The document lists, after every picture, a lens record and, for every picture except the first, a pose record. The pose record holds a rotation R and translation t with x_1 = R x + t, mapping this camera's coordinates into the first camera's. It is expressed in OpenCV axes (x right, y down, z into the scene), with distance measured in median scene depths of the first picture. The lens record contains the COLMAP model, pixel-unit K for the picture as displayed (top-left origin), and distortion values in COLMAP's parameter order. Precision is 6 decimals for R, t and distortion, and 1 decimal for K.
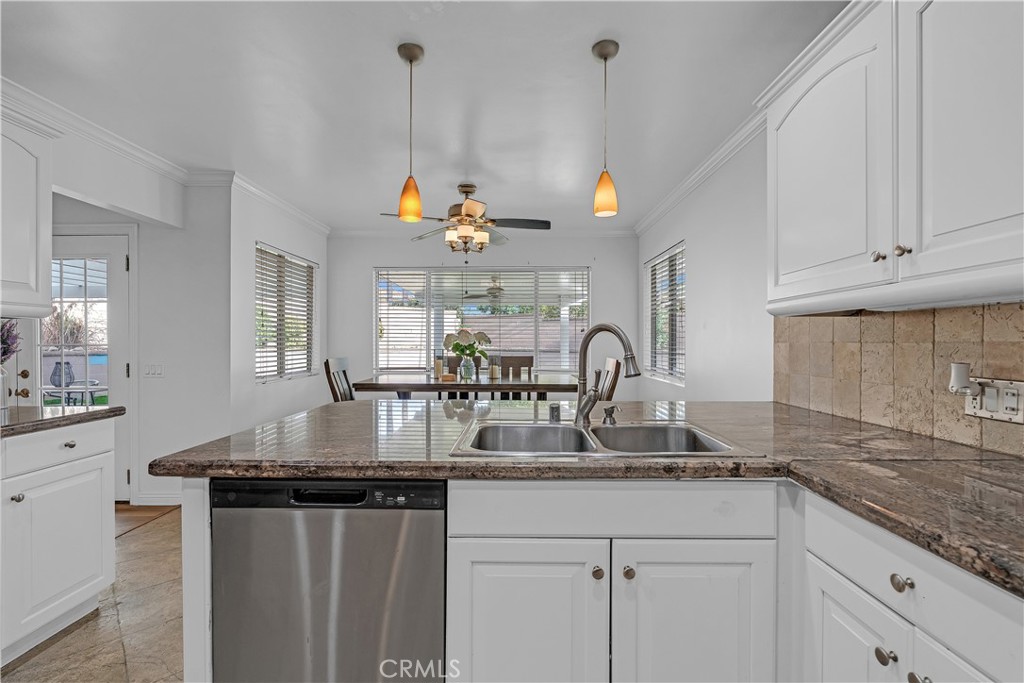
lens RADIAL K [[452.1, 0, 515.2], [0, 452.1, 343.7], [0, 0, 1]] dist [-0.004134, 0.000898]
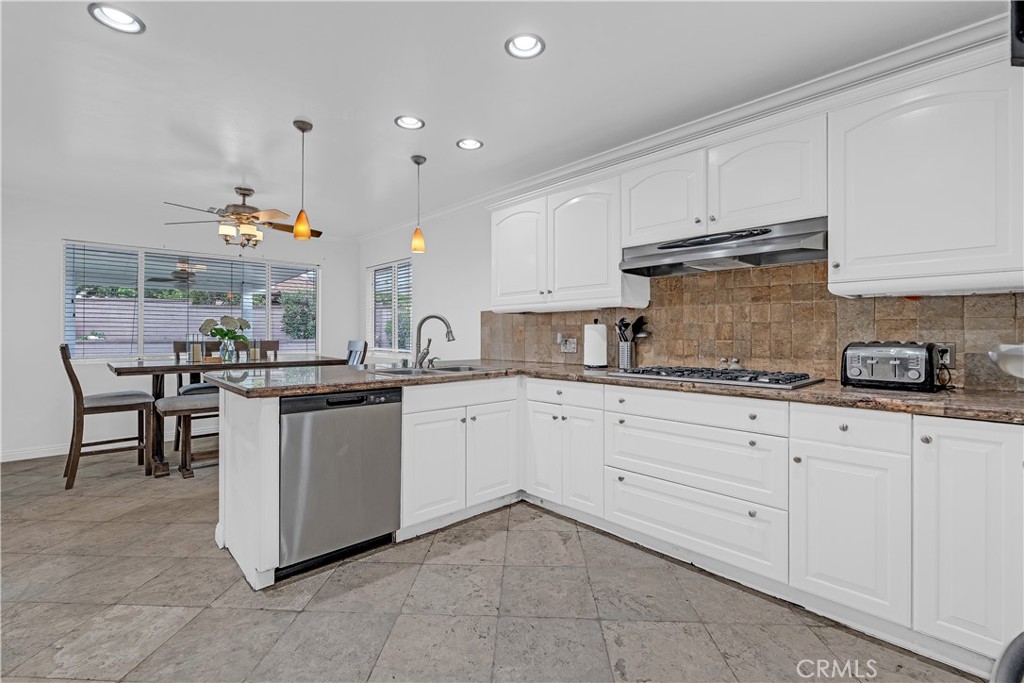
lens RADIAL K [[452.1, 0, 509.6], [0, 452.1, 332.3], [0, 0, 1]] dist [-0.004134, 0.000898]
pose [[0.730524, 0.001194, 0.682886, -1.075891], [0.003391, 0.999980, -0.005377, 0.053107], [-0.682879, 0.006244, 0.730505, -0.766675]]
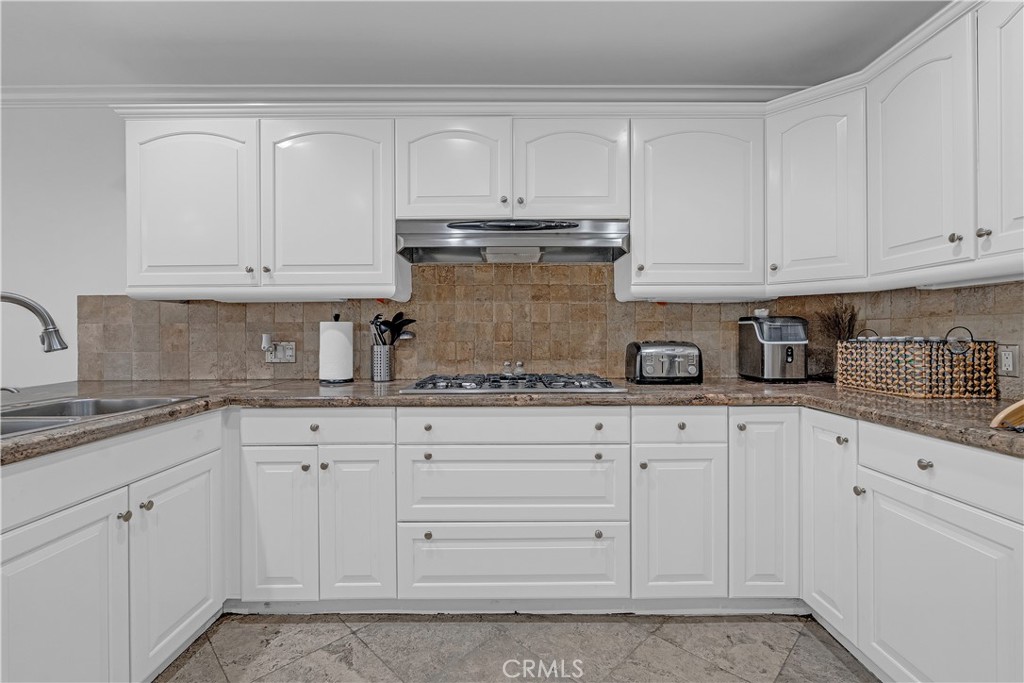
lens RADIAL K [[452.1, 0, 512.5], [0, 452.1, 335.0], [0, 0, 1]] dist [-0.004134, 0.000898]
pose [[-0.003802, -0.003636, 0.999986, -0.815698], [0.006574, 0.999972, 0.003661, 0.047620], [-0.999971, 0.006588, -0.003778, 0.024422]]
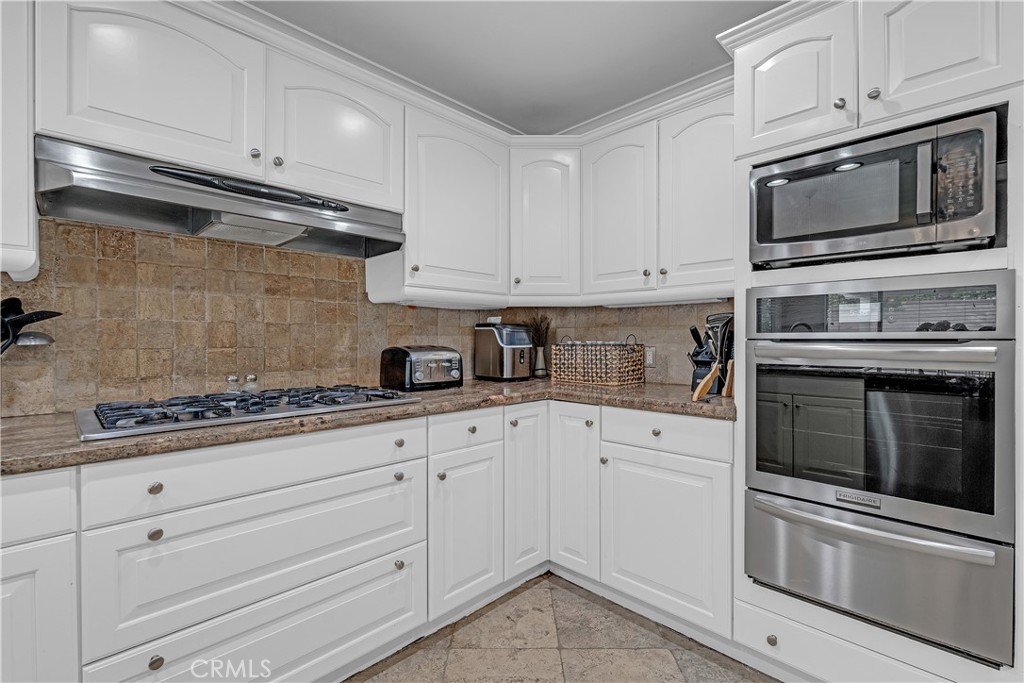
lens RADIAL K [[452.1, 0, 510.6], [0, 452.1, 341.6], [0, 0, 1]] dist [-0.004134, 0.000898]
pose [[-0.706443, -0.008040, 0.707724, -0.521035], [-0.000349, 0.999939, 0.011011, 0.046312], [-0.707770, 0.007532, -0.706403, 0.389927]]
